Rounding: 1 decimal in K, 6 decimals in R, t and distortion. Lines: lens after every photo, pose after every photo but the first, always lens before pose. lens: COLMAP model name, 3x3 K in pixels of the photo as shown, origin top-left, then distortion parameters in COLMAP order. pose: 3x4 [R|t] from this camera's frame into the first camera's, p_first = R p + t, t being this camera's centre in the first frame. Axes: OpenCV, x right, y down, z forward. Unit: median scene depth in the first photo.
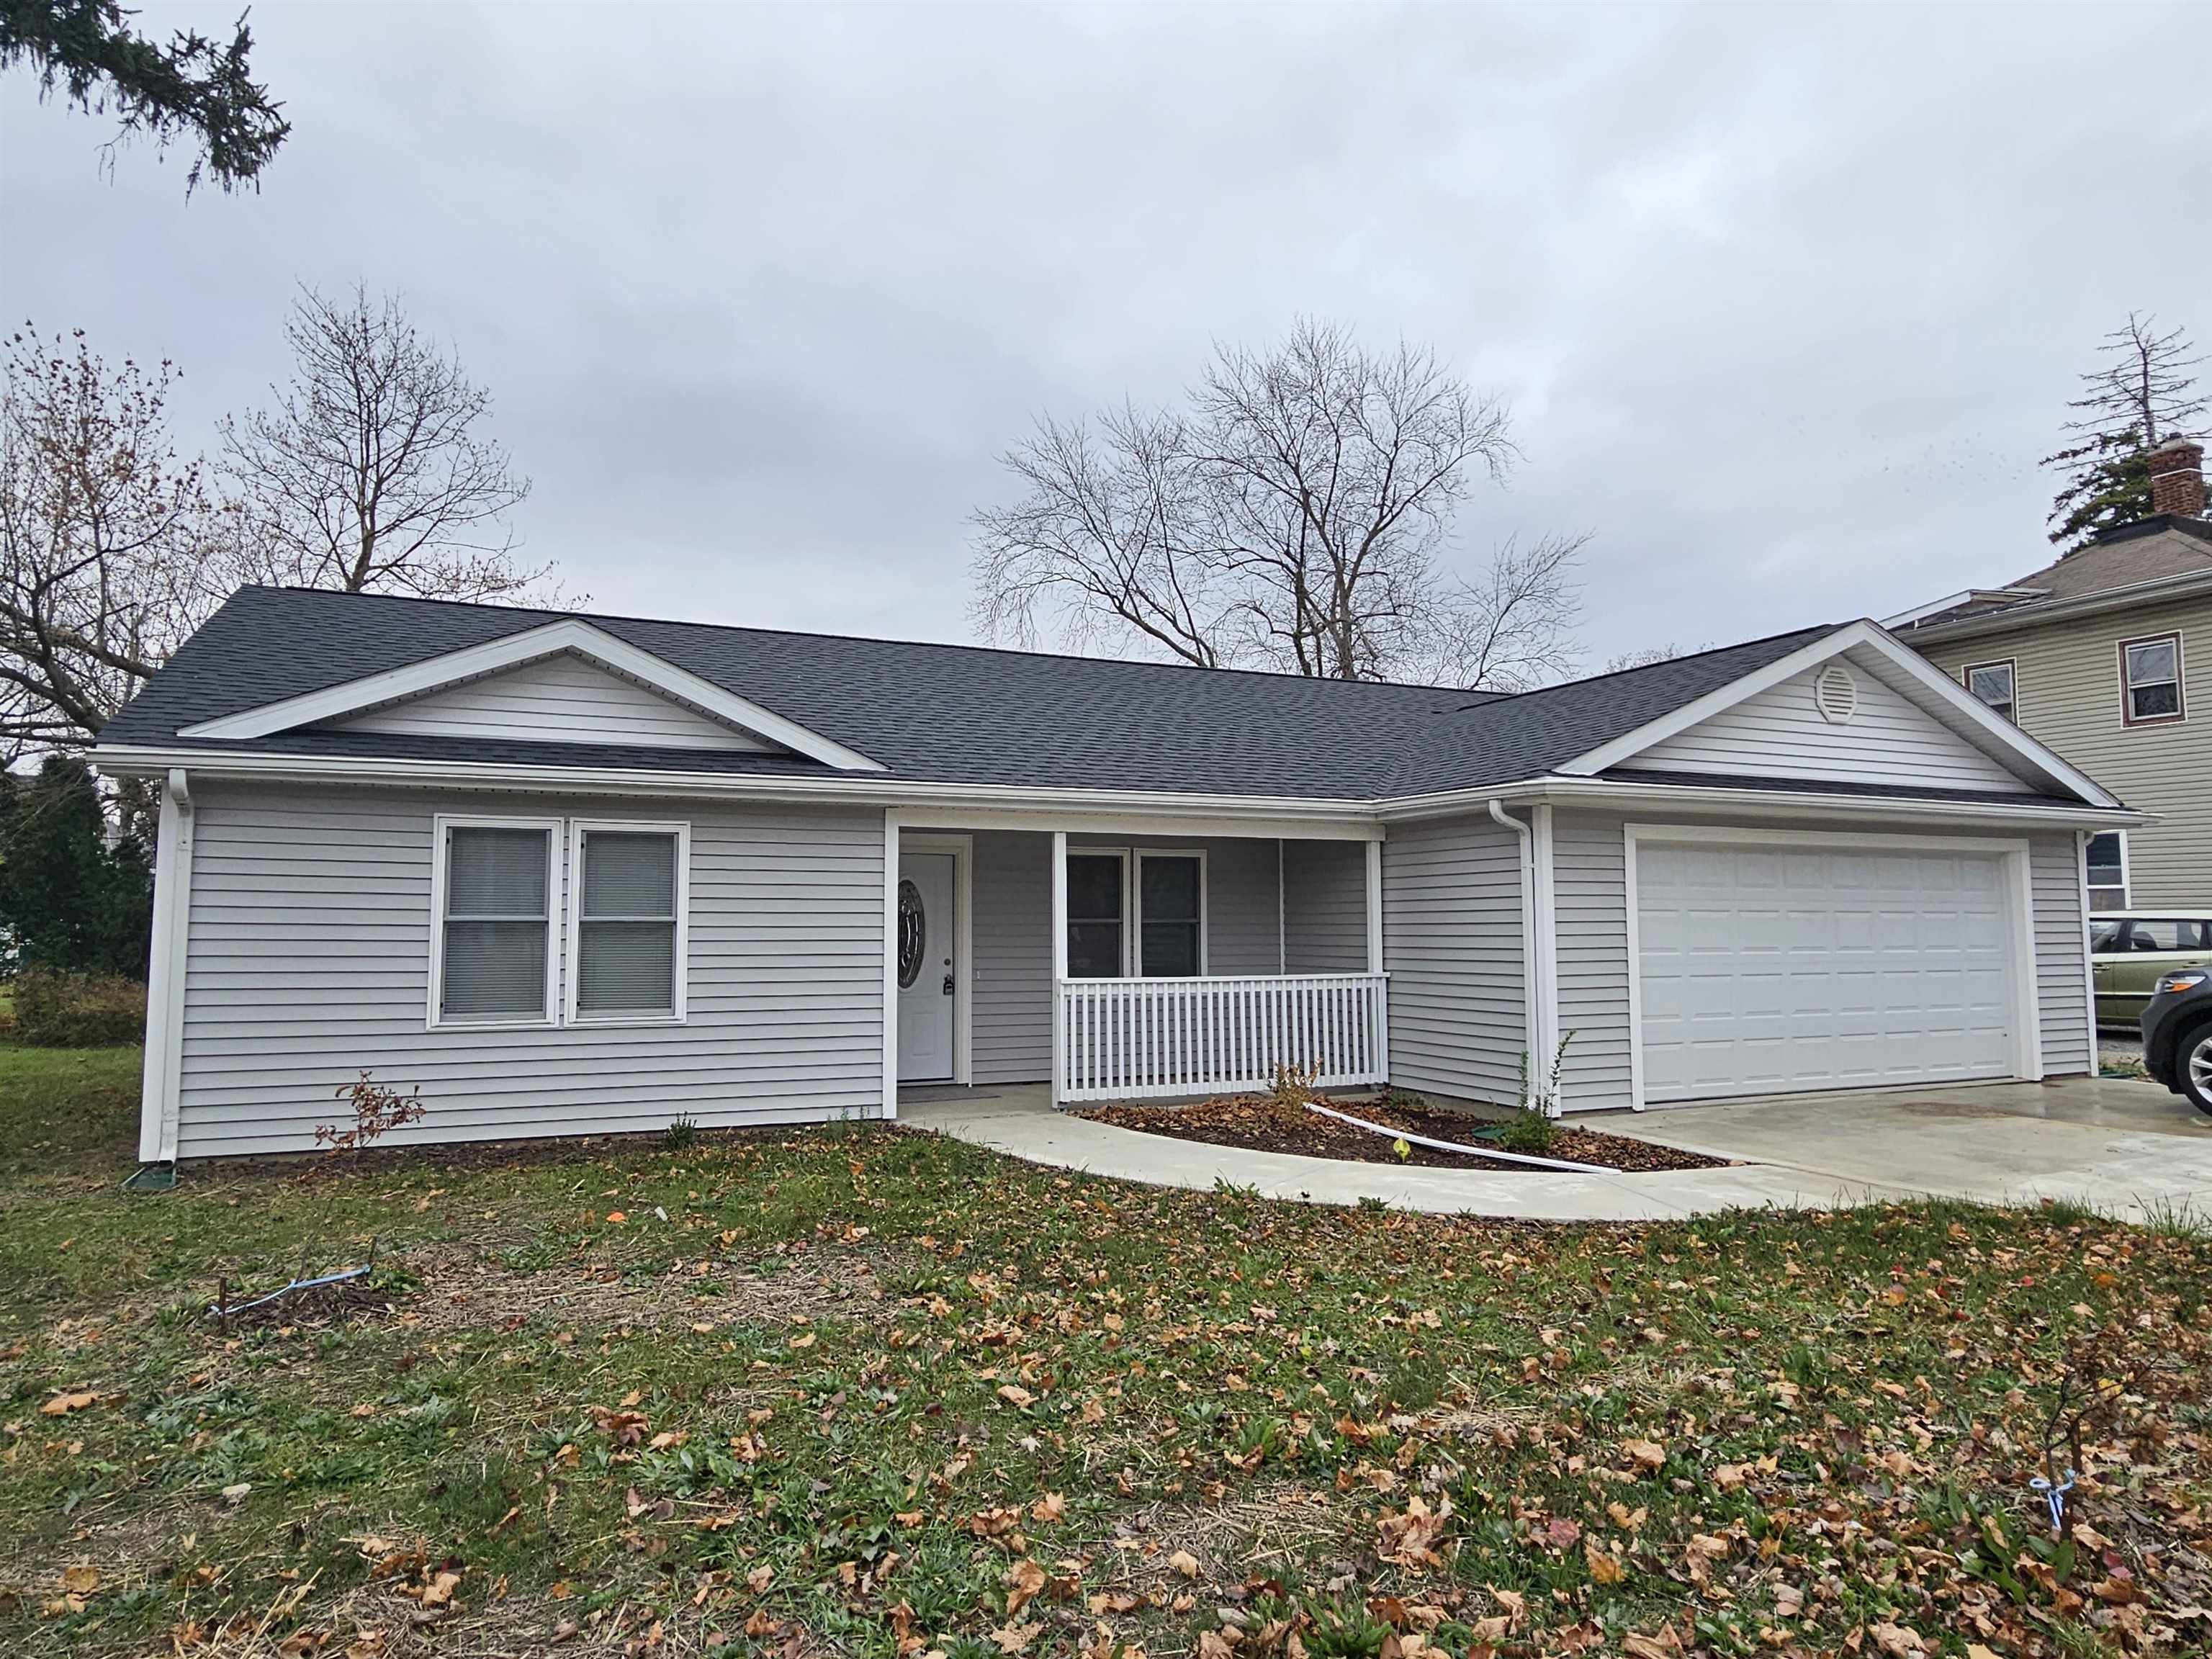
lens RADIAL K [[1464.3, 0, 1107.1], [0, 1464.3, 790.1], [0, 0, 1]] dist [0.000724, -0.001945]
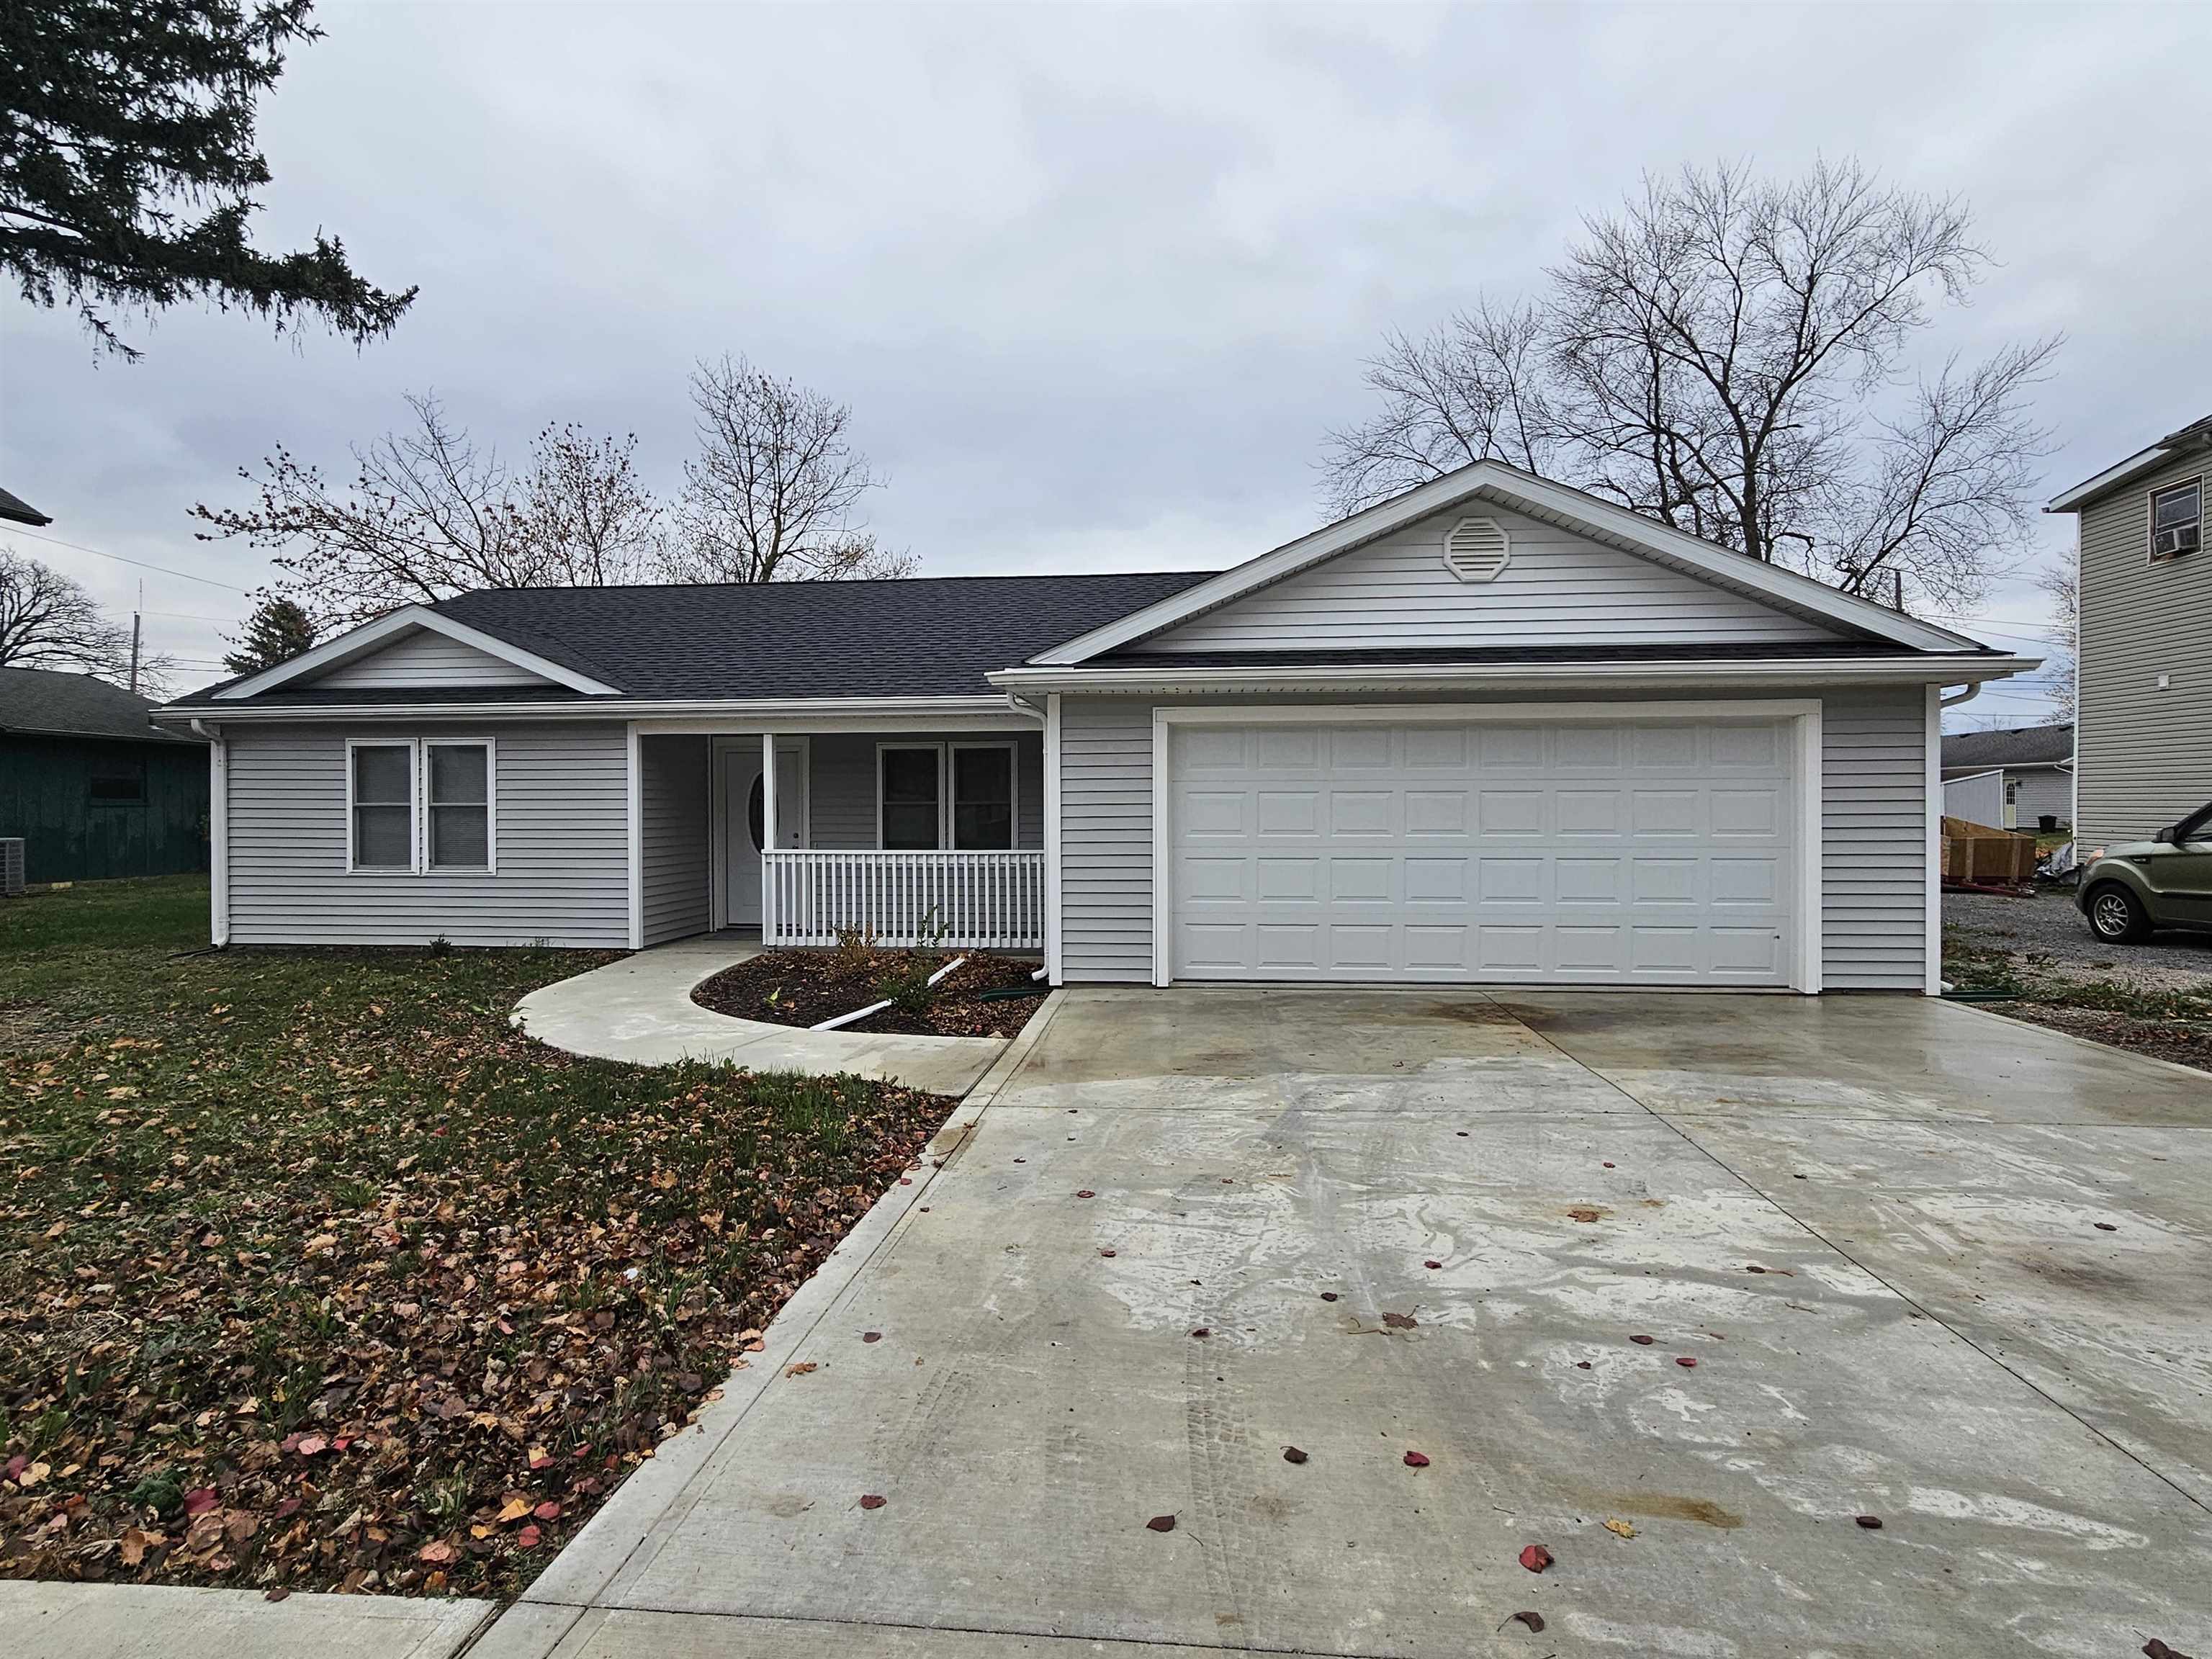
lens RADIAL K [[1232.1, 0, 1093.7], [0, 1232.1, 818.7], [0, 0, 1]] dist [-0.000167, 0.000160]
pose [[0.848257, 0.004064, -0.529568, 0.773306], [0.052183, 0.994463, 0.091217, 0.019267], [0.527007, -0.105010, 0.843348, 0.251470]]
